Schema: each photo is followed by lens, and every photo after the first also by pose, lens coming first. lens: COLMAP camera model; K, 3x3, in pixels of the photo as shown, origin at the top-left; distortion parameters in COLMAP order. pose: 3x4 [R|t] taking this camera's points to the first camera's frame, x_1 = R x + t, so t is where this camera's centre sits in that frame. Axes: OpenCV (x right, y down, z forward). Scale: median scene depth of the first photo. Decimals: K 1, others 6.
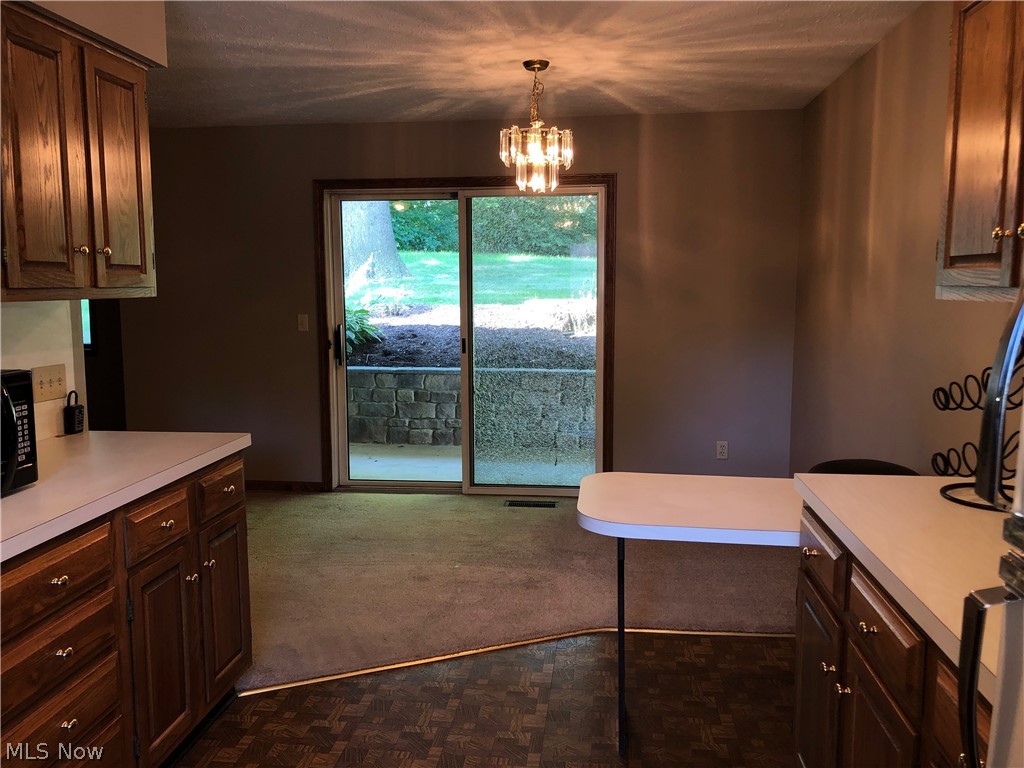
lens RADIAL K [[843.0, 0, 504.6], [0, 843.0, 381.2], [0, 0, 1]] dist [0.023983, -0.009119]
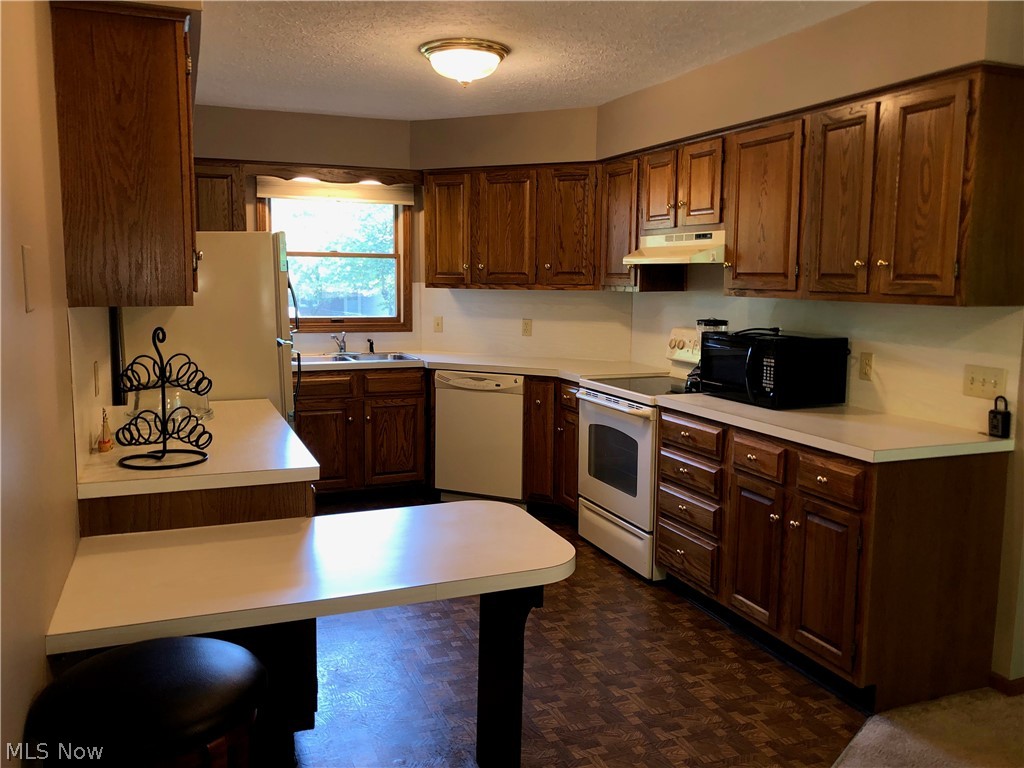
lens RADIAL K [[843.0, 0, 508.5], [0, 843.0, 381.8], [0, 0, 1]] dist [0.023983, -0.009119]
pose [[-0.880814, 0.052148, -0.470582, 0.490278], [-0.063574, 0.971888, 0.226697, -0.197090], [0.469175, 0.229595, -0.852738, 1.562712]]
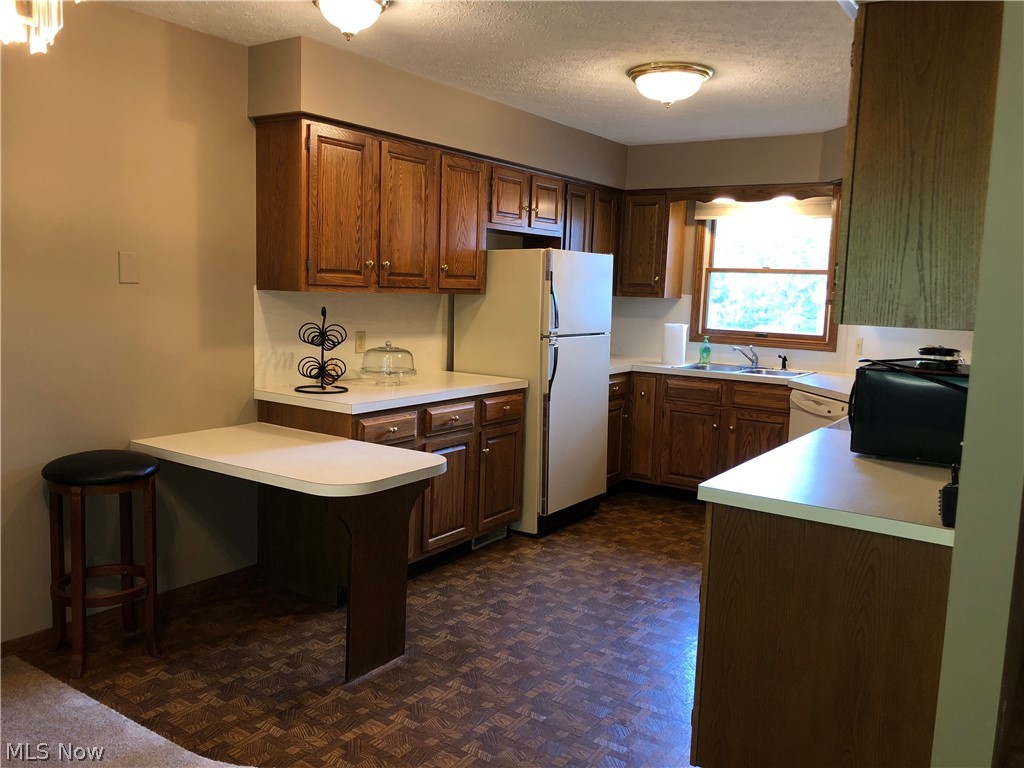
lens RADIAL K [[843.0, 0, 511.7], [0, 843.0, 387.1], [0, 0, 1]] dist [0.023983, -0.009119]
pose [[-0.889912, -0.084262, 0.448282, -0.481743], [0.020363, 0.974470, 0.223592, -0.207209], [-0.455677, 0.208105, -0.865477, 1.713146]]
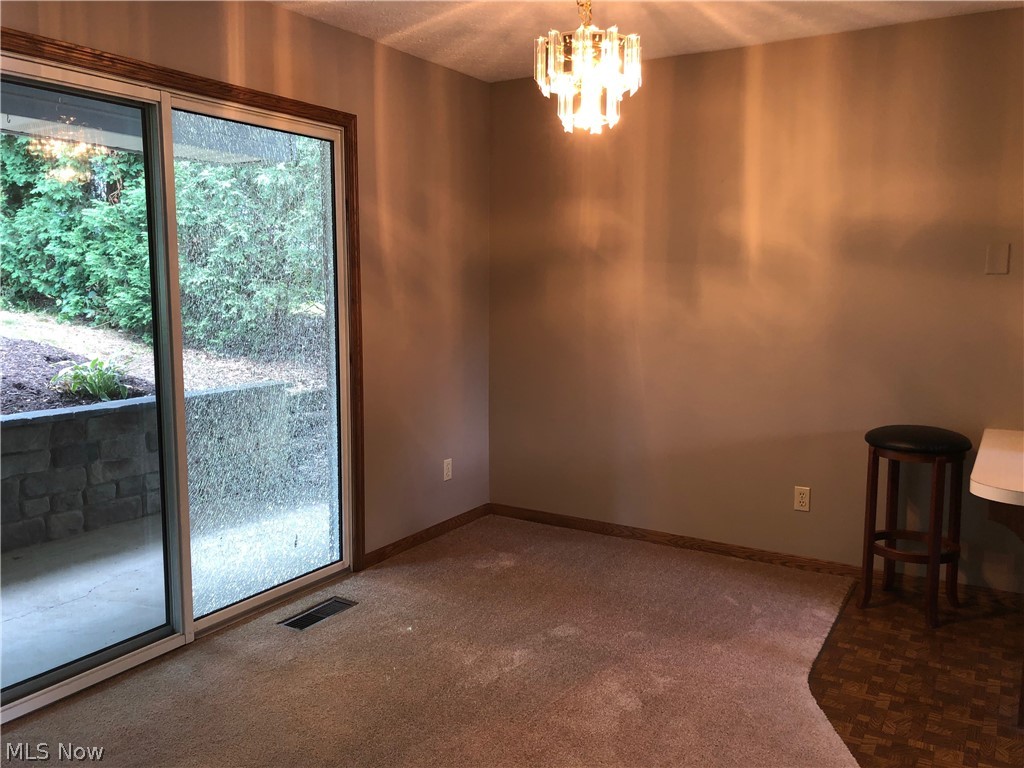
lens RADIAL K [[843.0, 0, 505.6], [0, 843.0, 382.8], [0, 0, 1]] dist [0.023983, -0.009119]
pose [[0.409260, -0.102080, 0.906690, -0.858920], [0.104474, 0.992429, 0.064576, -0.098259], [-0.906417, 0.068297, 0.416826, 1.070636]]
